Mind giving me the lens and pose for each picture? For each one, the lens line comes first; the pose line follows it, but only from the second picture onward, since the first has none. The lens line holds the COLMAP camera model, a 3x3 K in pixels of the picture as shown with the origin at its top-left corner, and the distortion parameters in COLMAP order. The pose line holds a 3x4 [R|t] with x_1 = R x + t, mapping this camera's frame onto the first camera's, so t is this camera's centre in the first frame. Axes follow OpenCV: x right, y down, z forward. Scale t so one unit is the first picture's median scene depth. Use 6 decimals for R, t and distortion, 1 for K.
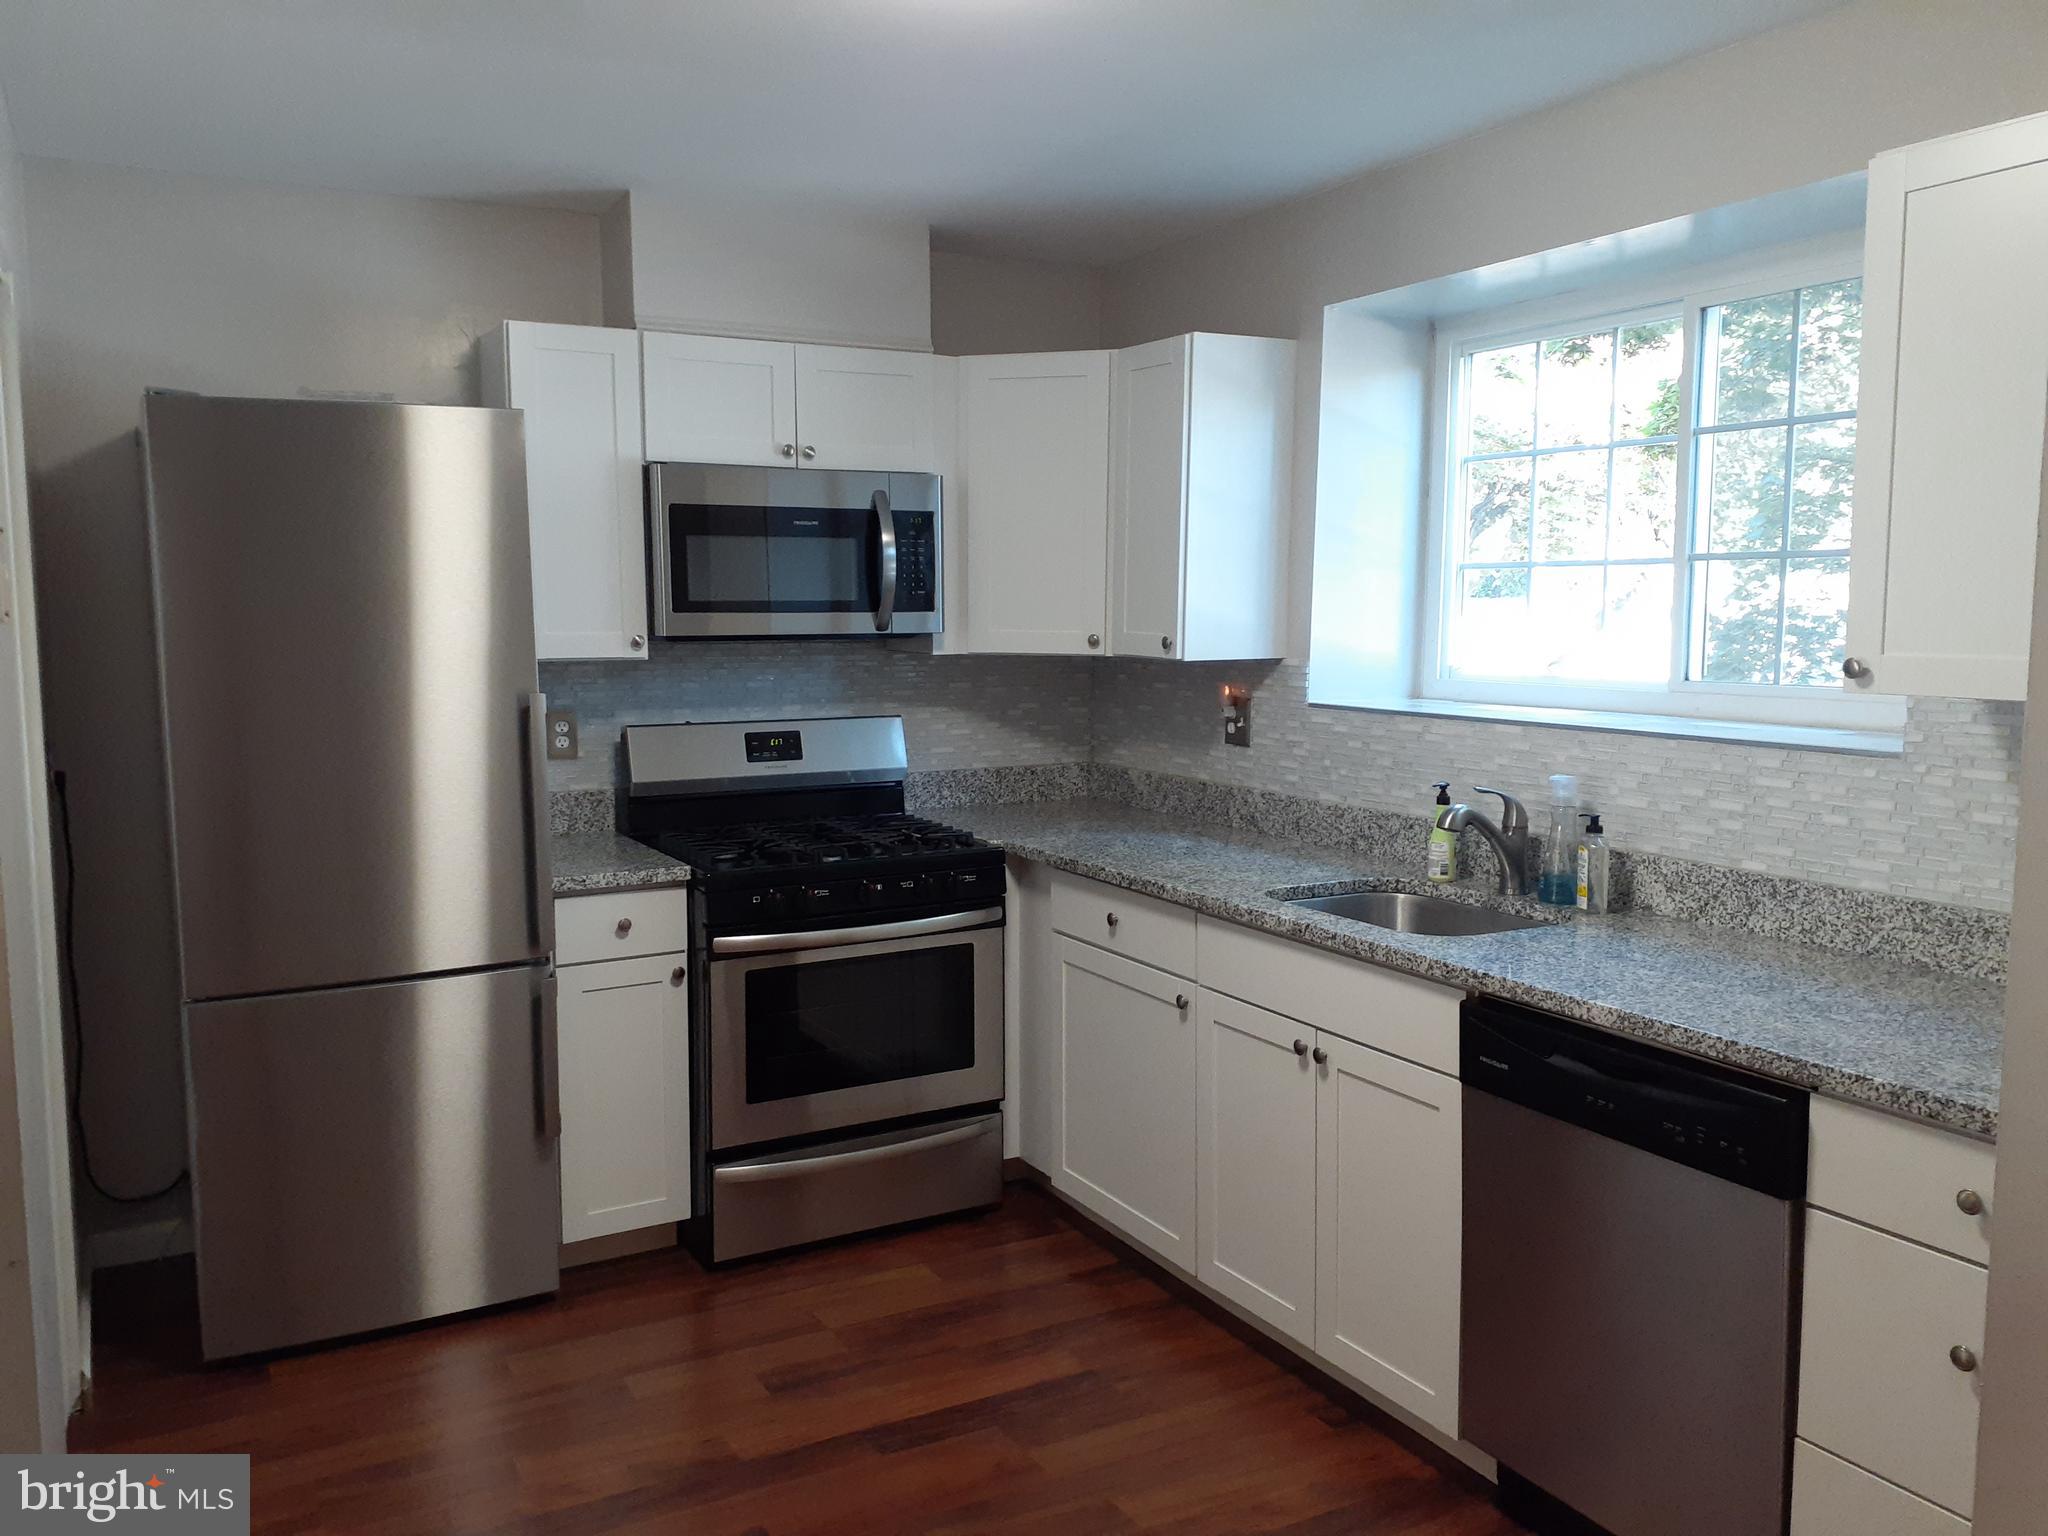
lens RADIAL K [[1608.1, 0, 1013.3], [0, 1608.1, 758.2], [0, 0, 1]] dist [0.115753, -0.132303]
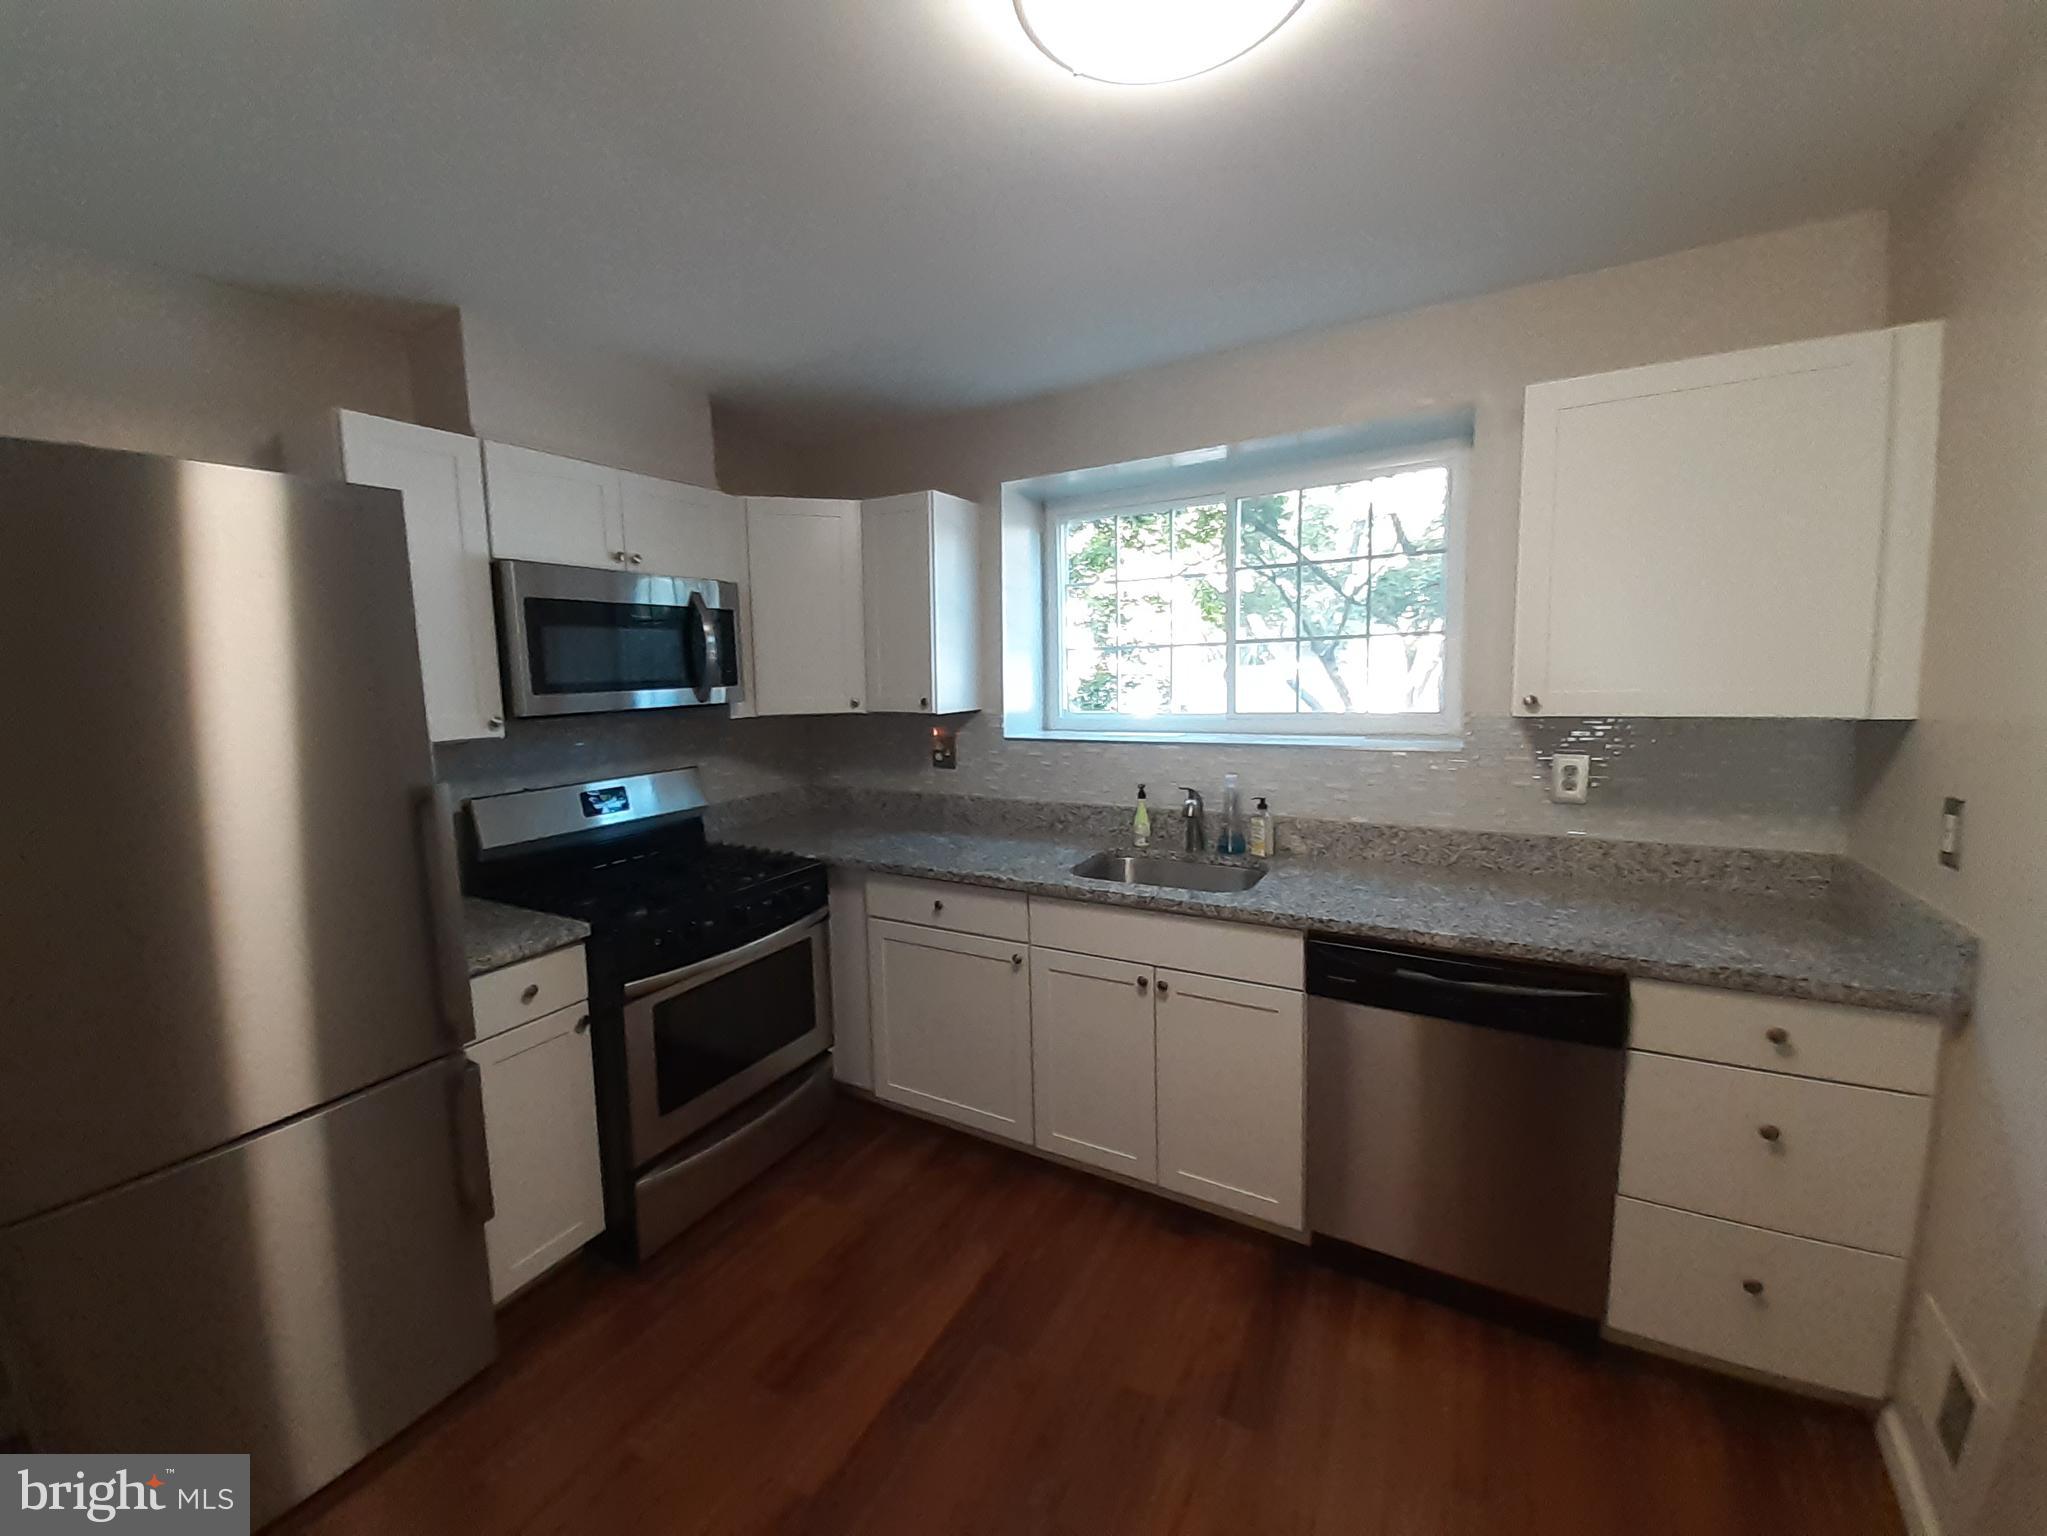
lens RADIAL K [[809.9, 0, 1023.3], [0, 809.9, 748.9], [0, 0, 1]] dist [0.011593, 0.000009]
pose [[0.854684, -0.073092, 0.513978, -0.214843], [0.075423, 0.997017, 0.016365, -0.037207], [-0.513641, 0.024779, 0.857647, 0.352949]]
